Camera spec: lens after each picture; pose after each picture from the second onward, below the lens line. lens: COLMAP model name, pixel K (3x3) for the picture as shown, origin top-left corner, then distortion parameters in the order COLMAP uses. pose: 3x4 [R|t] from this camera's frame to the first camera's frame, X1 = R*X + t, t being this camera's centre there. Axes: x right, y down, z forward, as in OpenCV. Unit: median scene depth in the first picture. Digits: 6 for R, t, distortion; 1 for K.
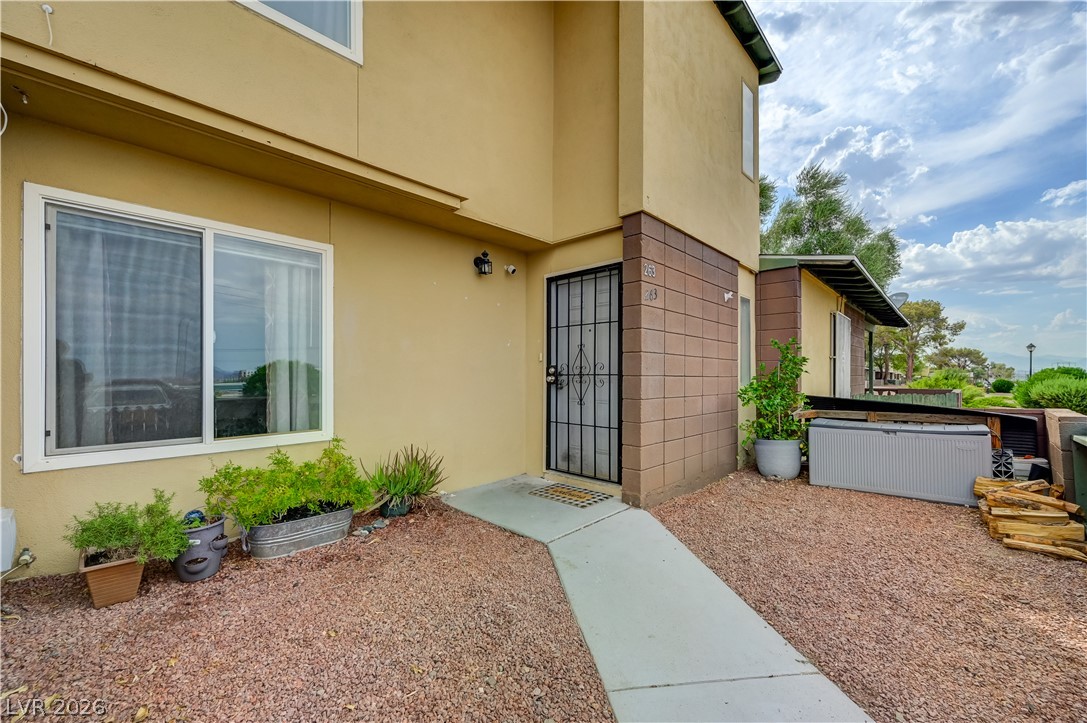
lens RADIAL K [[433.9, 0, 555.6], [0, 433.9, 370.7], [0, 0, 1]] dist [0.000962, 0.000042]
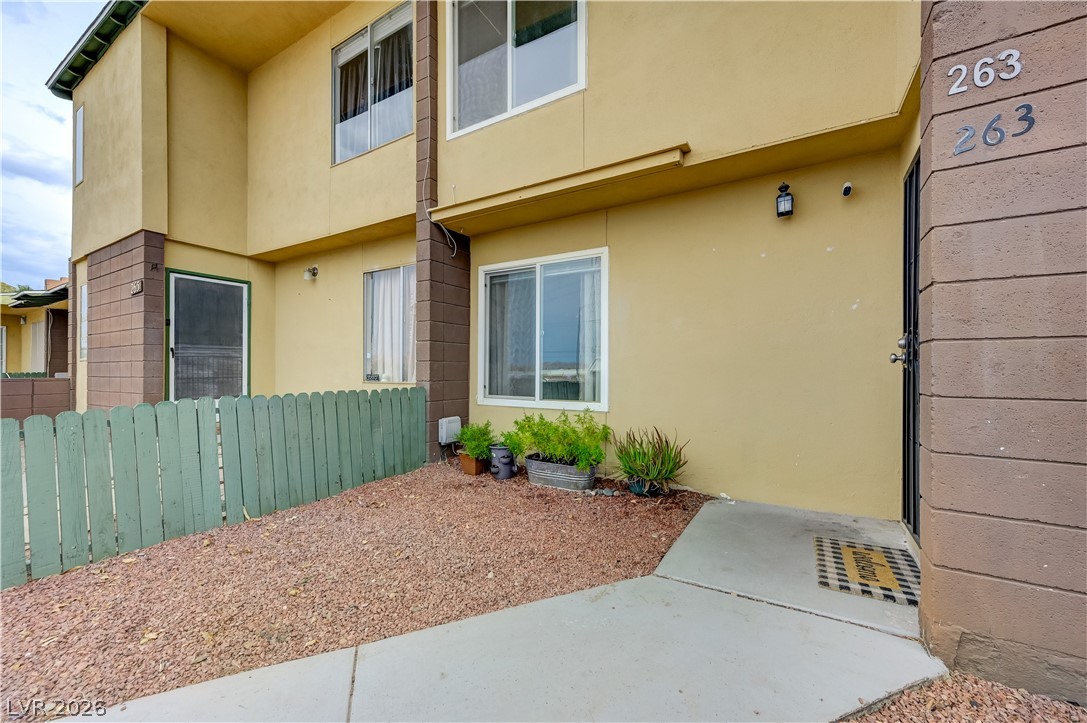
lens RADIAL K [[422.4, 0, 531.1], [0, 422.4, 364.5], [0, 0, 1]] dist [0.001253, 0.000179]
pose [[0.196149, -0.006735, -0.980551, 0.540600], [0.004266, 0.999973, -0.006015, 0.034755], [0.980565, -0.003004, 0.196173, 0.544628]]
